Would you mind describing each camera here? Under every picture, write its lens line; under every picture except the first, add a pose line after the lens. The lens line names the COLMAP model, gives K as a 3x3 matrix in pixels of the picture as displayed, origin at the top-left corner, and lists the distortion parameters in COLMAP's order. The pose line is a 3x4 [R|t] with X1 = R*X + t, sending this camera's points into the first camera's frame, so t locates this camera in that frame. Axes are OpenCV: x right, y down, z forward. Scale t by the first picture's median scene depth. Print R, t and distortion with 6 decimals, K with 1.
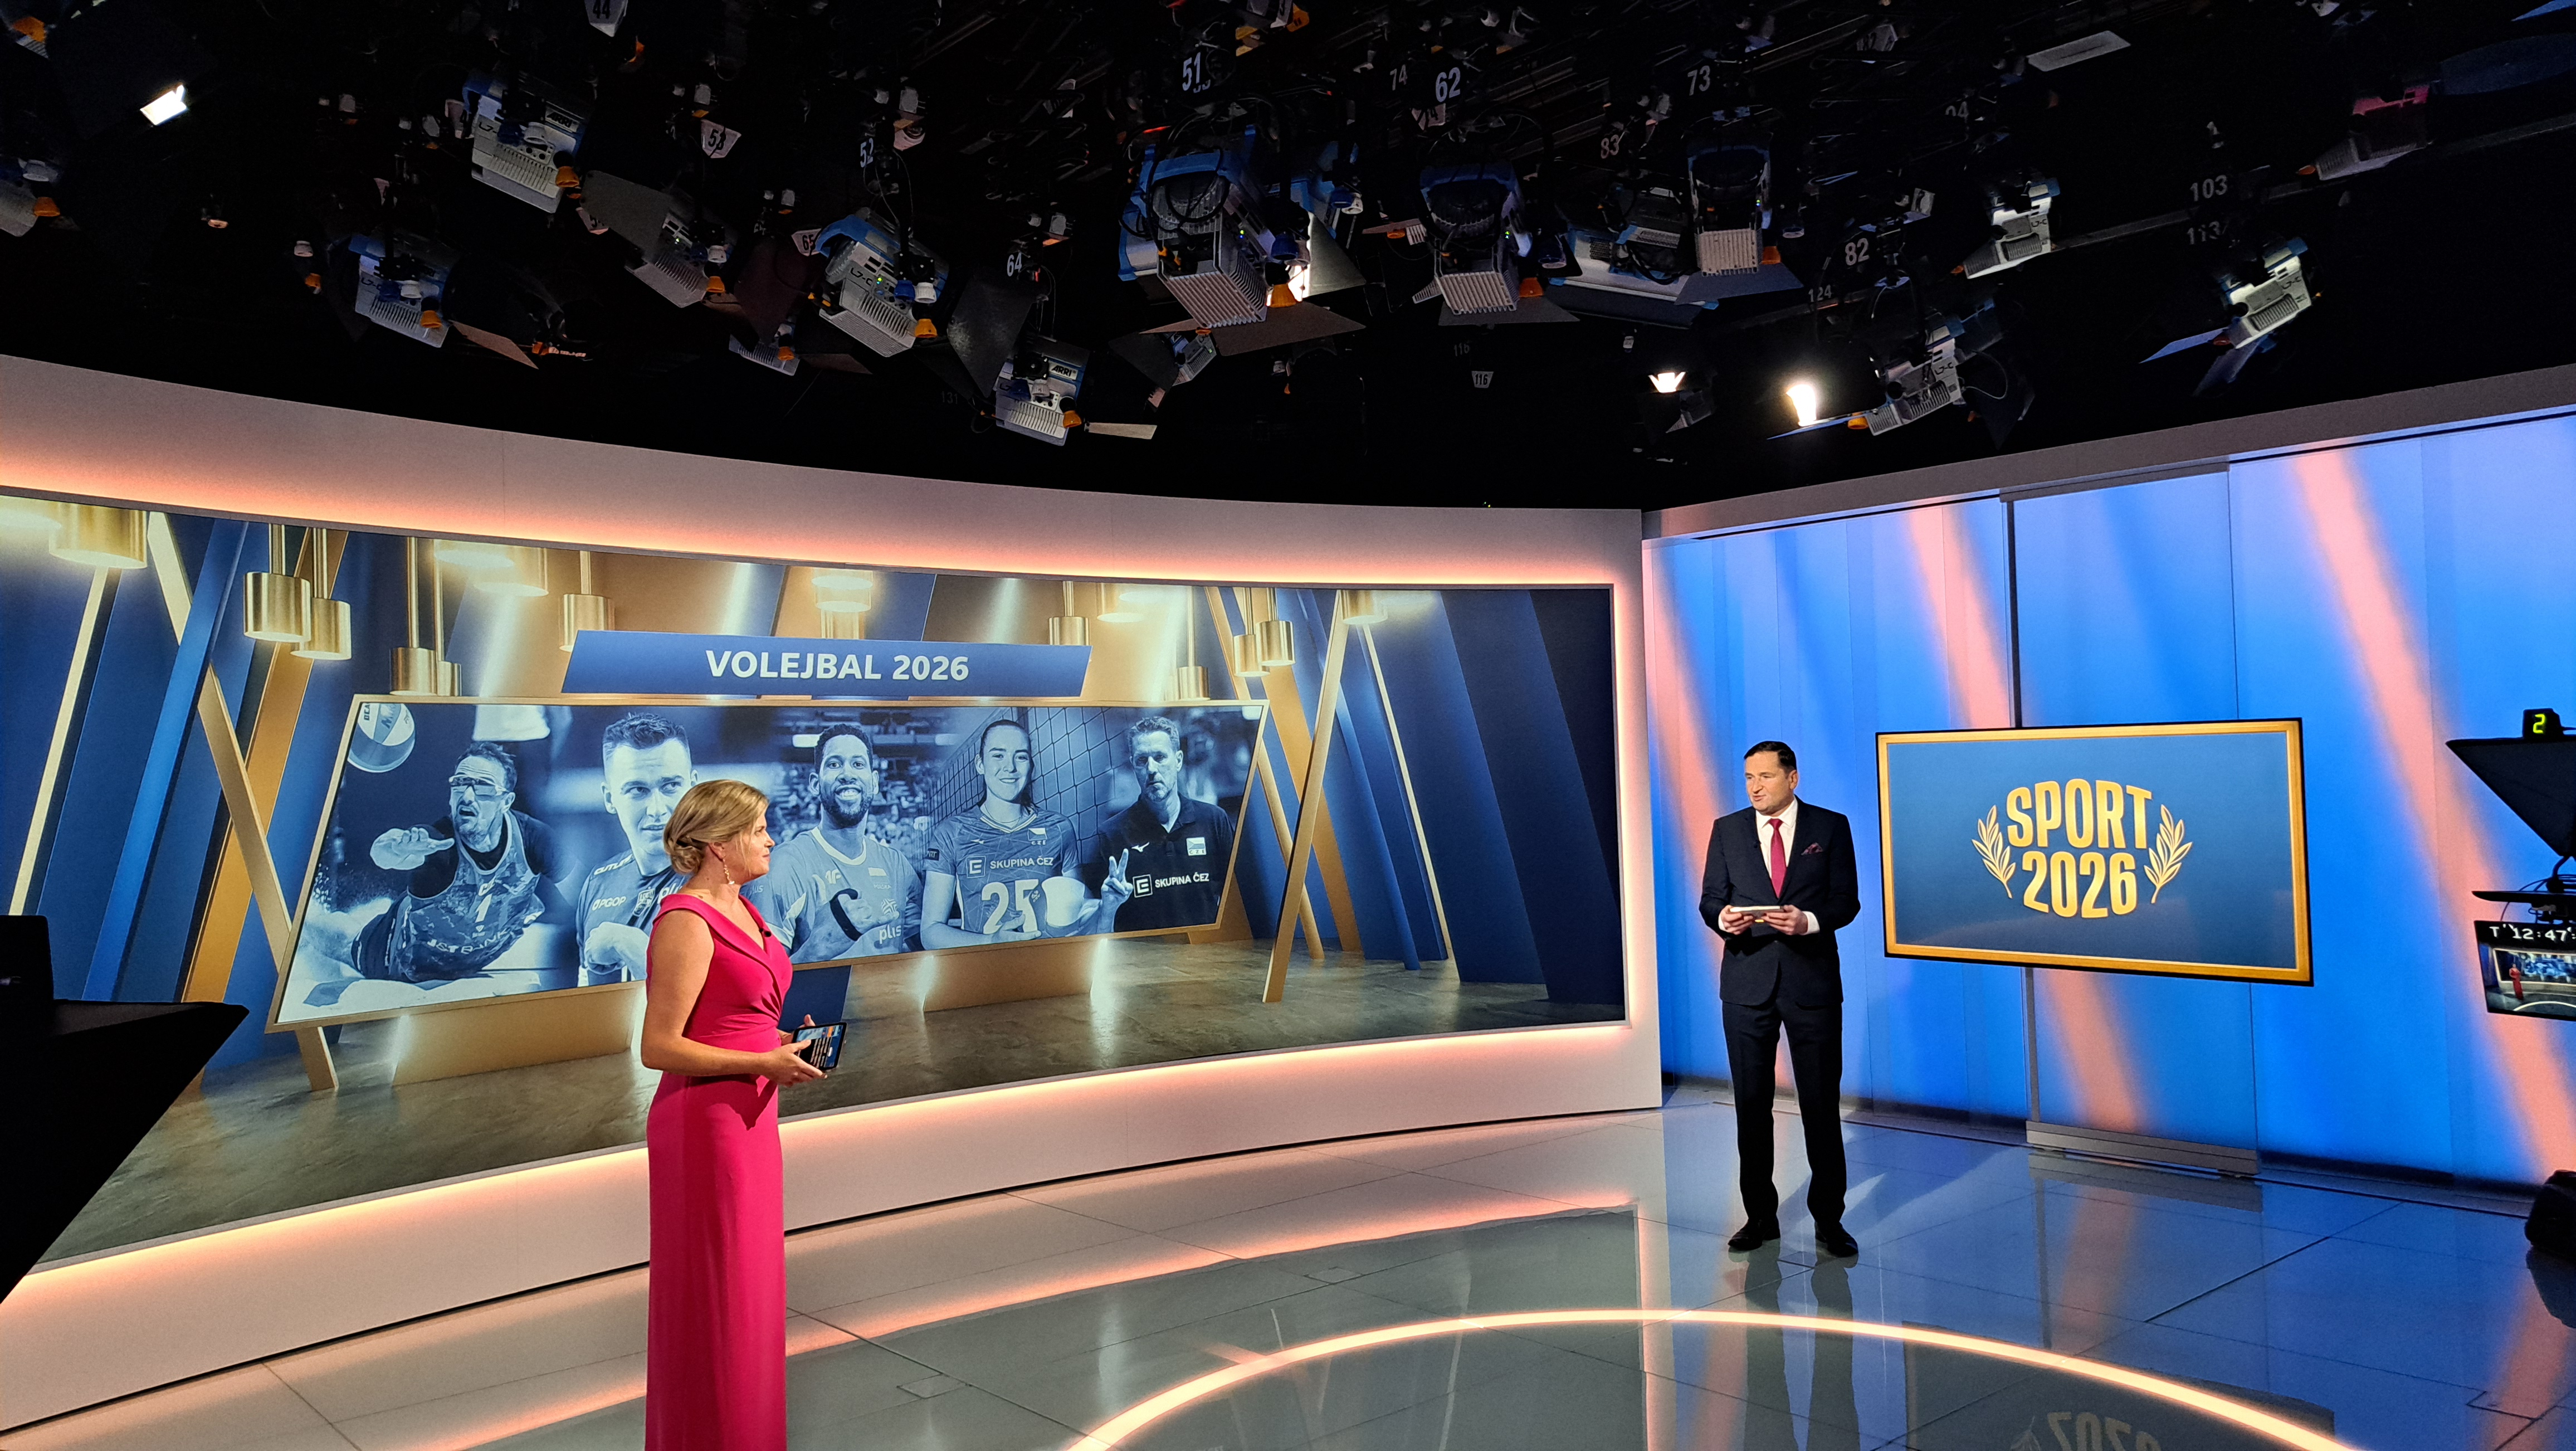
lens RADIAL K [[1595.6, 0, 1284.6], [0, 1595.6, 778.0], [0, 0, 1]] dist [-0.001379, -0.005339]
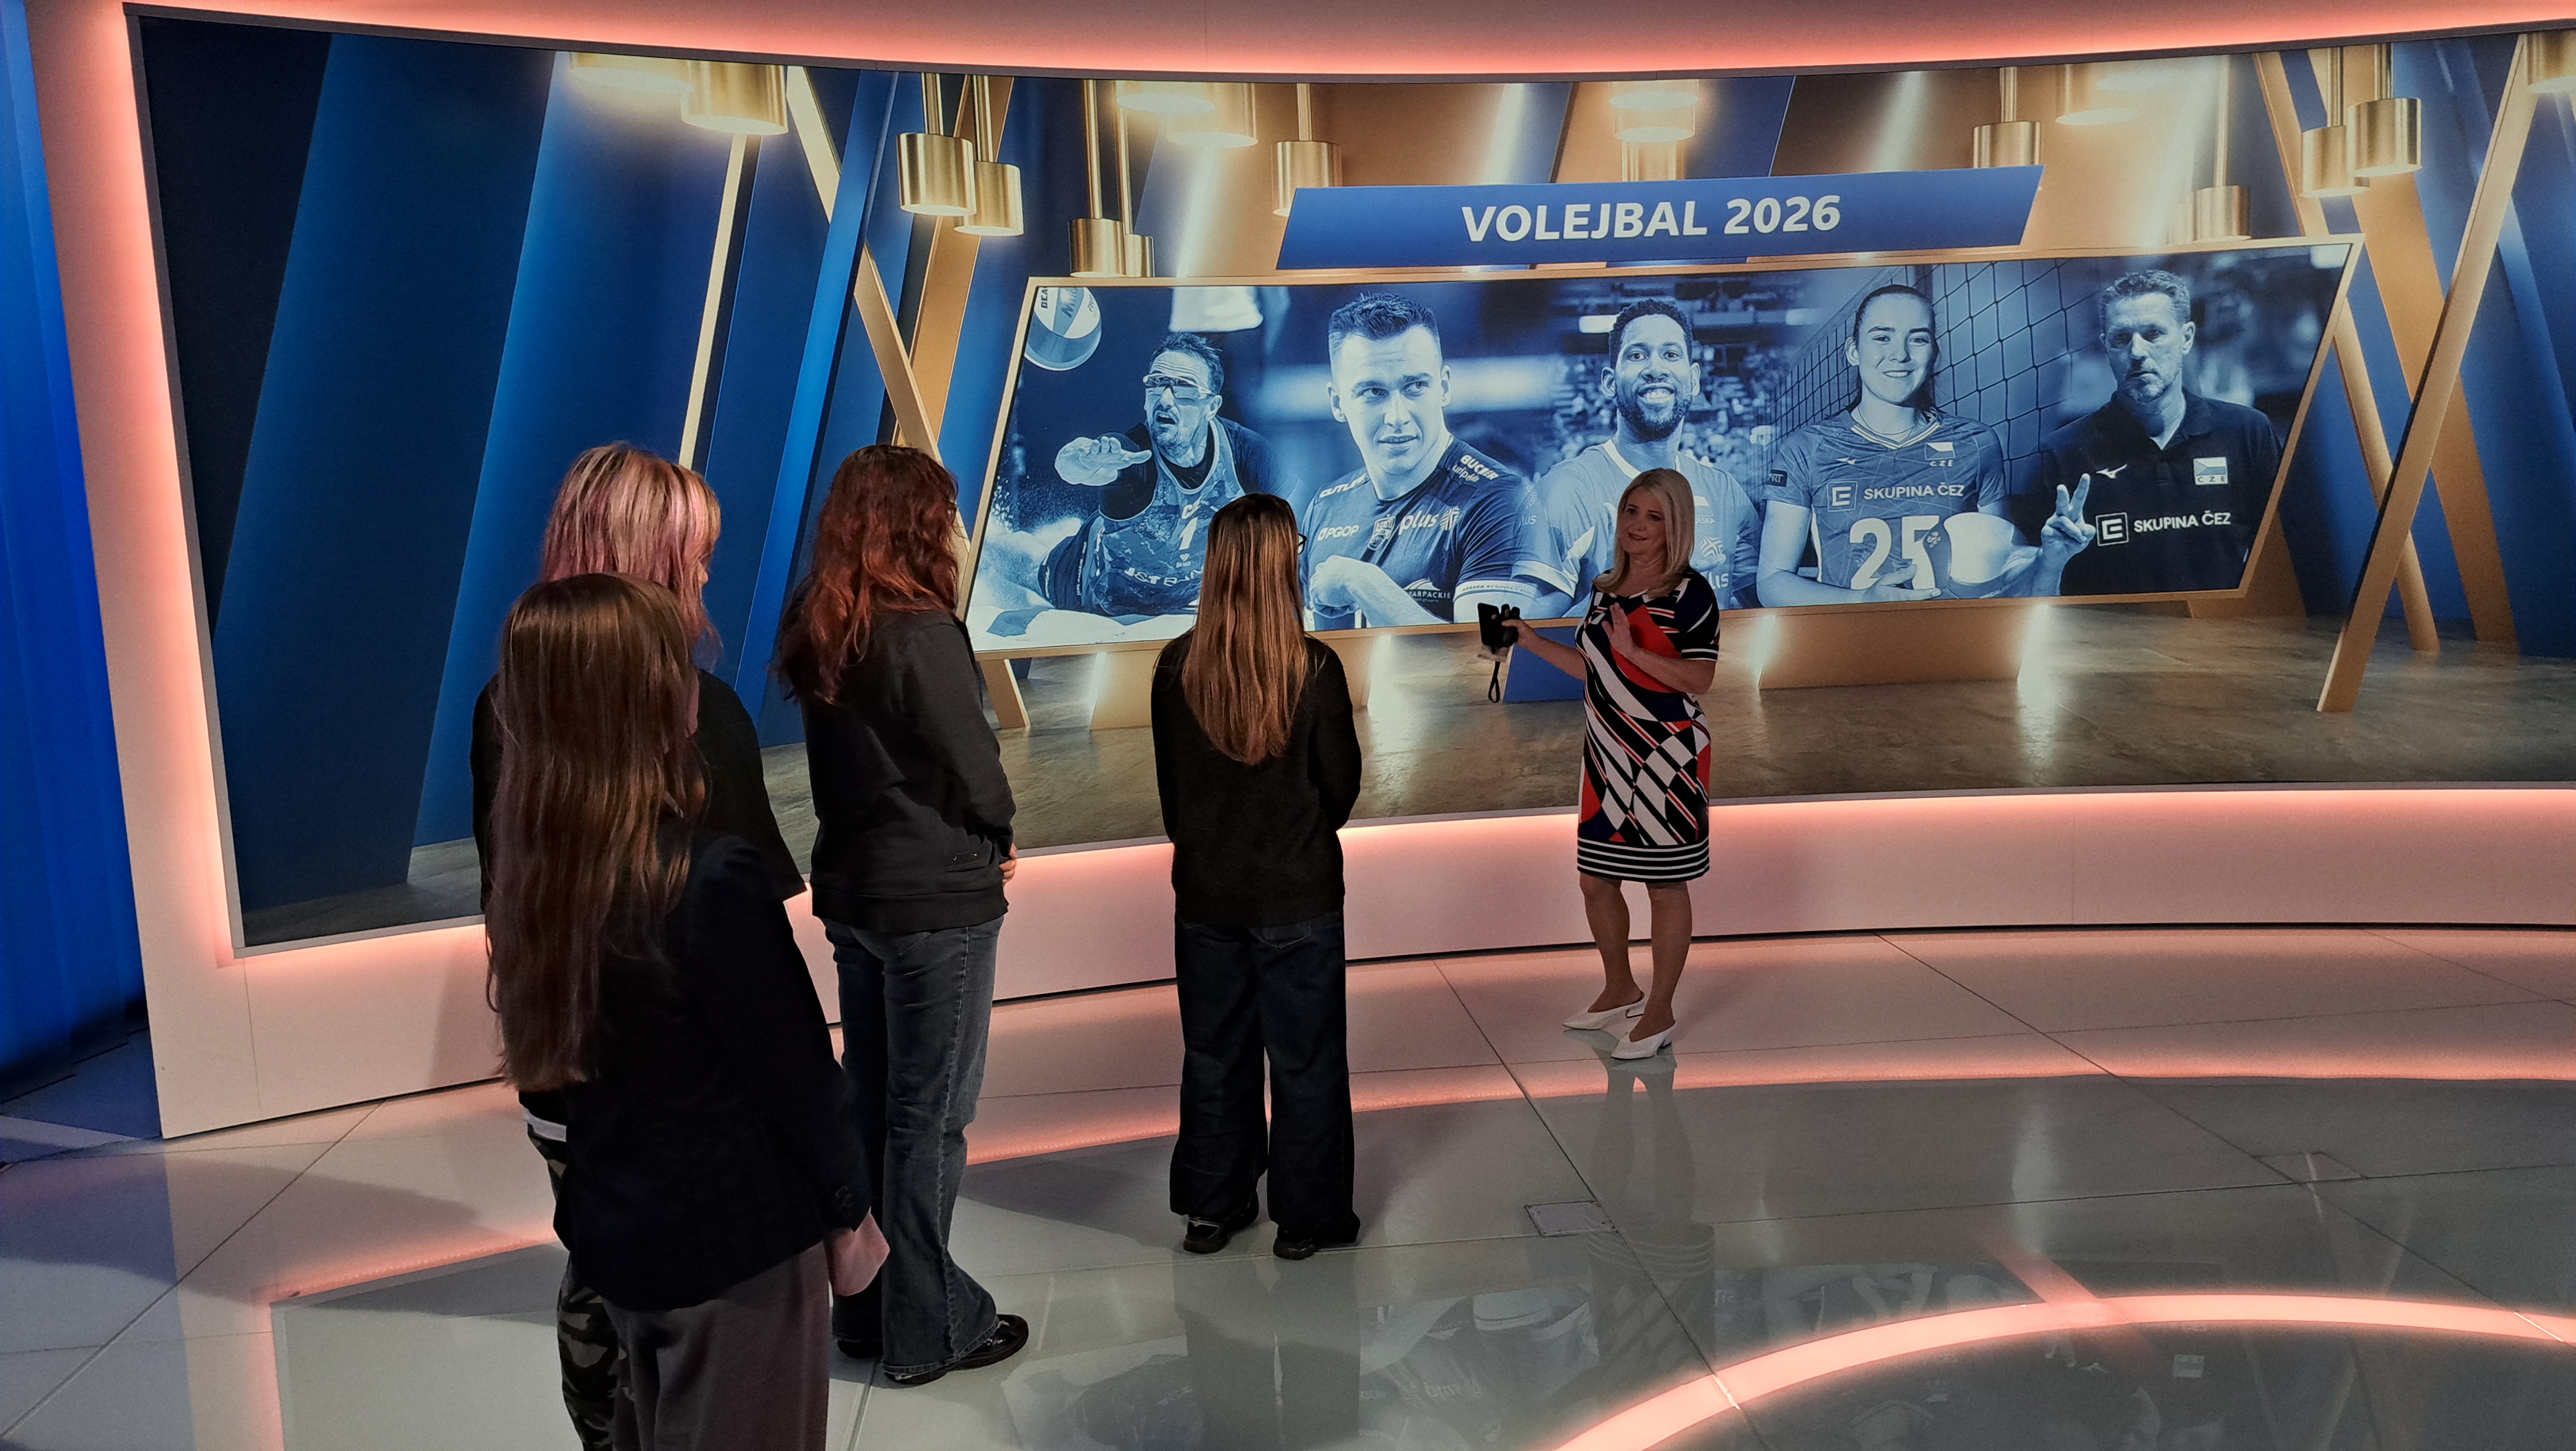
lens RADIAL K [[1595.6, 0, 1284.6], [0, 1595.6, 778.0], [0, 0, 1]] dist [-0.001379, -0.005339]
pose [[0.805452, 0.084454, -0.586613, 0.042245], [0.027289, 0.983460, 0.179057, 0.047905], [0.592032, -0.160230, 0.789825, 0.272587]]
